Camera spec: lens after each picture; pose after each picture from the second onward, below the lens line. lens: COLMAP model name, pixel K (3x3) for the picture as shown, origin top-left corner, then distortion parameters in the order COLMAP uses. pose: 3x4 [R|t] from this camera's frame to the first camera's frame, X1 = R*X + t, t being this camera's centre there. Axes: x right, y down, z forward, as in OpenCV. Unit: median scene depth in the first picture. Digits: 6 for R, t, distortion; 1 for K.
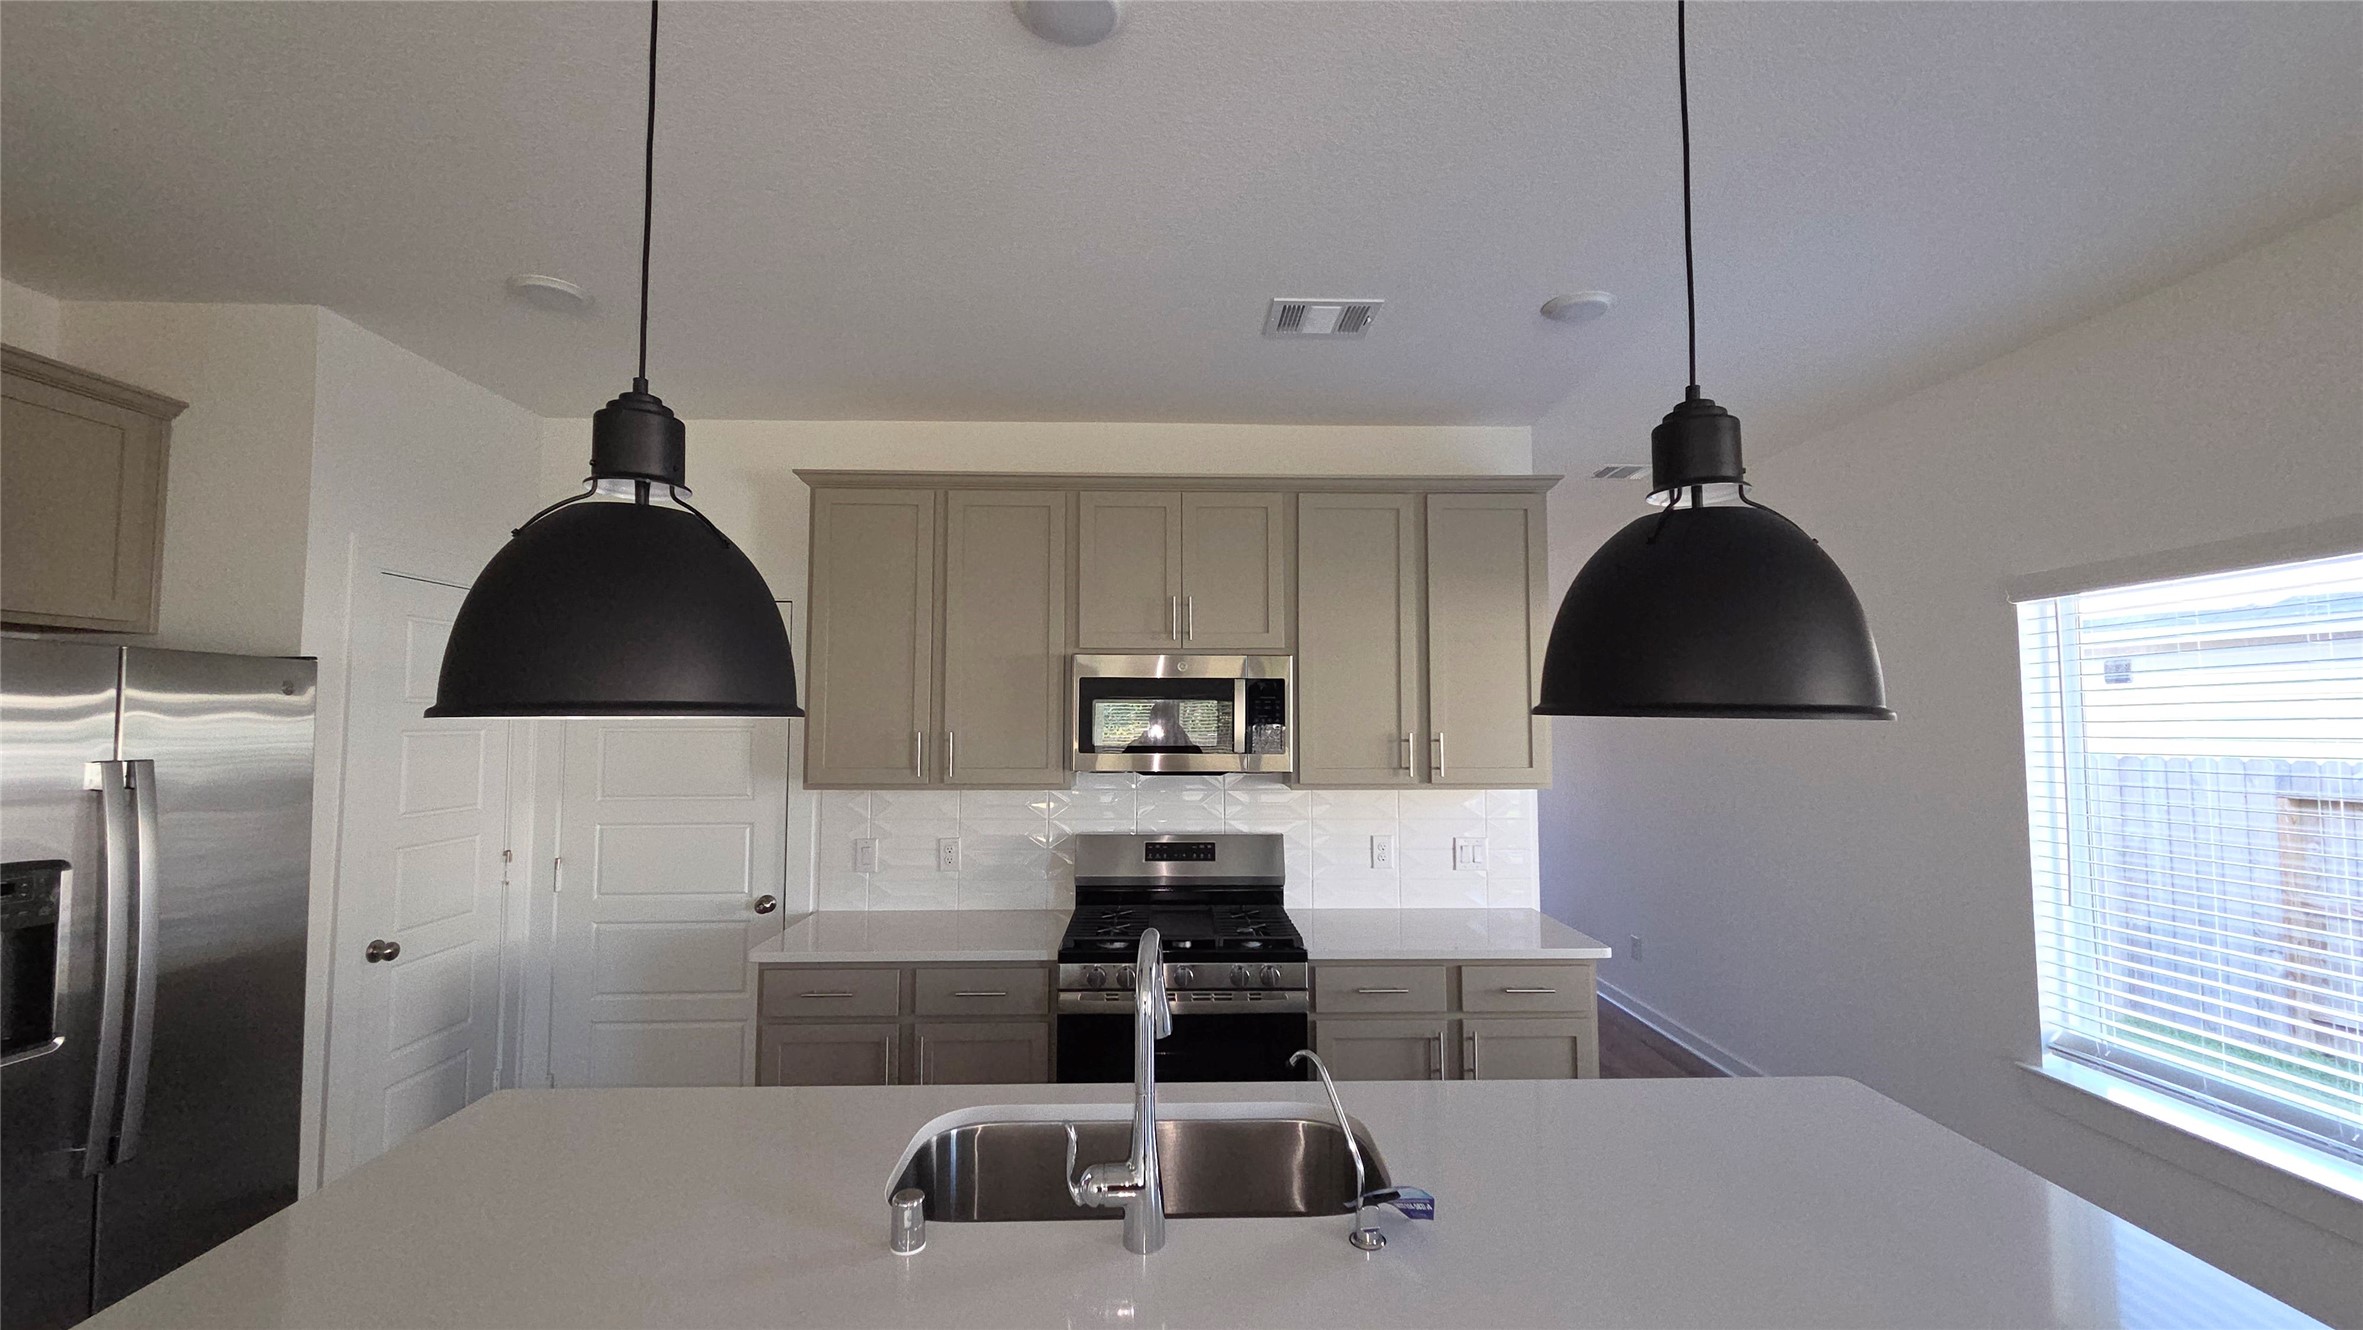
lens RADIAL K [[943.4, 0, 1185.8], [0, 943.4, 668.7], [0, 0, 1]] dist [0.004297, 0.000221]
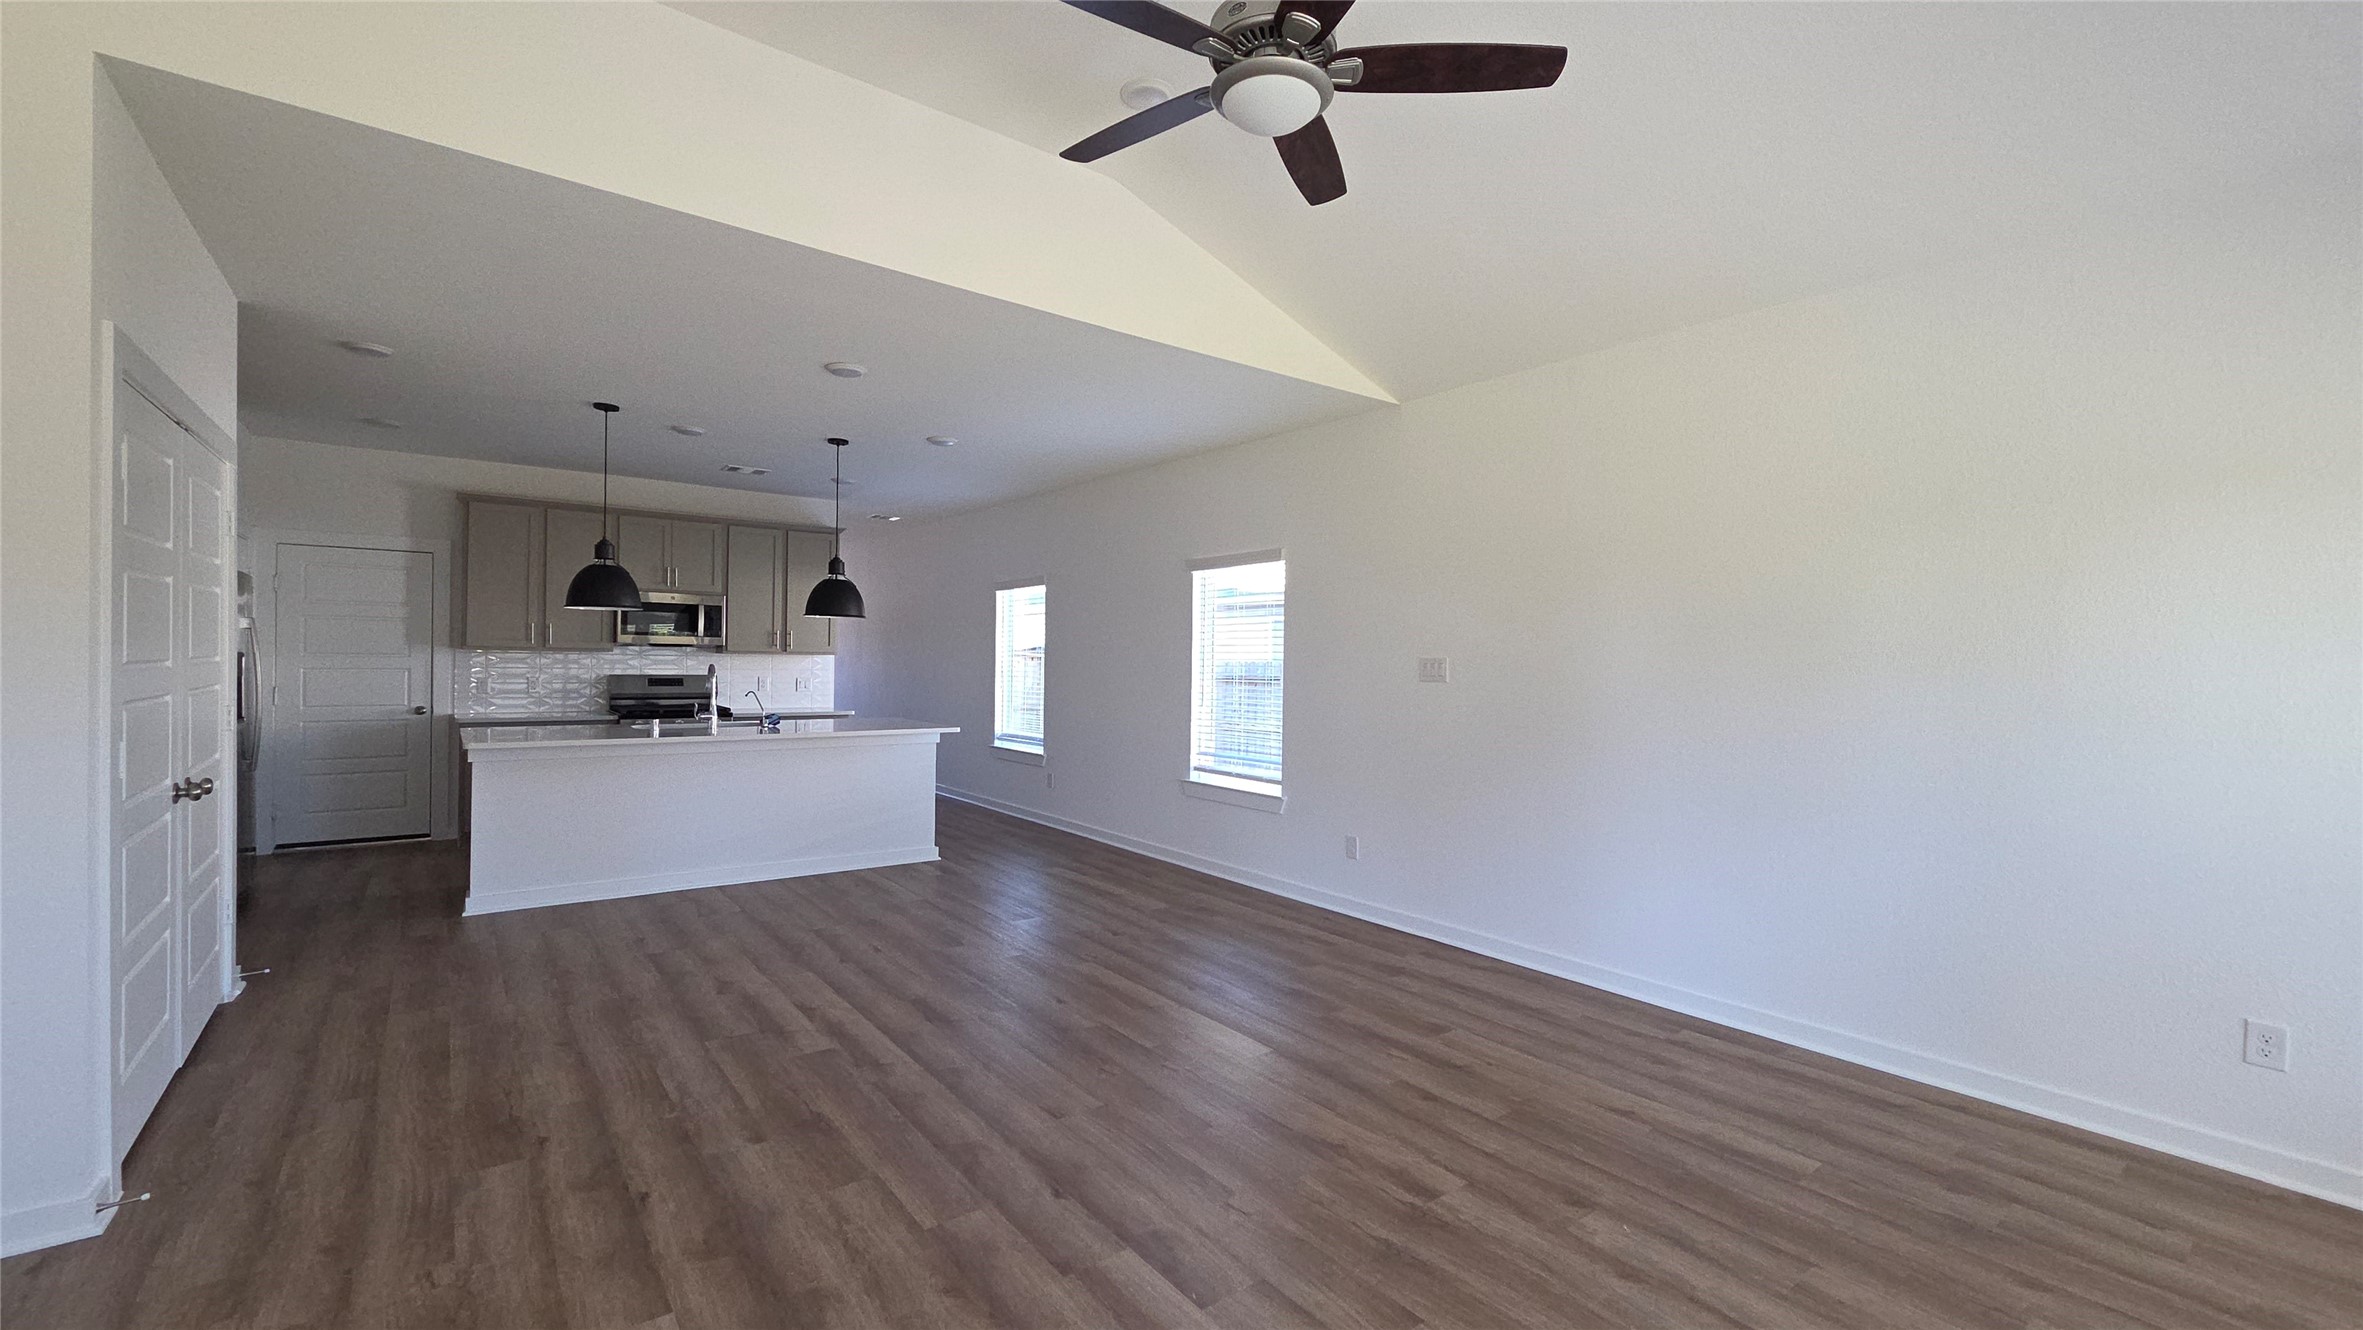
lens RADIAL K [[943.4, 0, 1188.5], [0, 943.4, 657.8], [0, 0, 1]] dist [0.004297, 0.000221]
pose [[0.801381, 0.010466, 0.598063, -0.359782], [-0.048219, 0.997723, 0.047151, -0.026235], [-0.596208, -0.066624, 0.800061, -1.544793]]
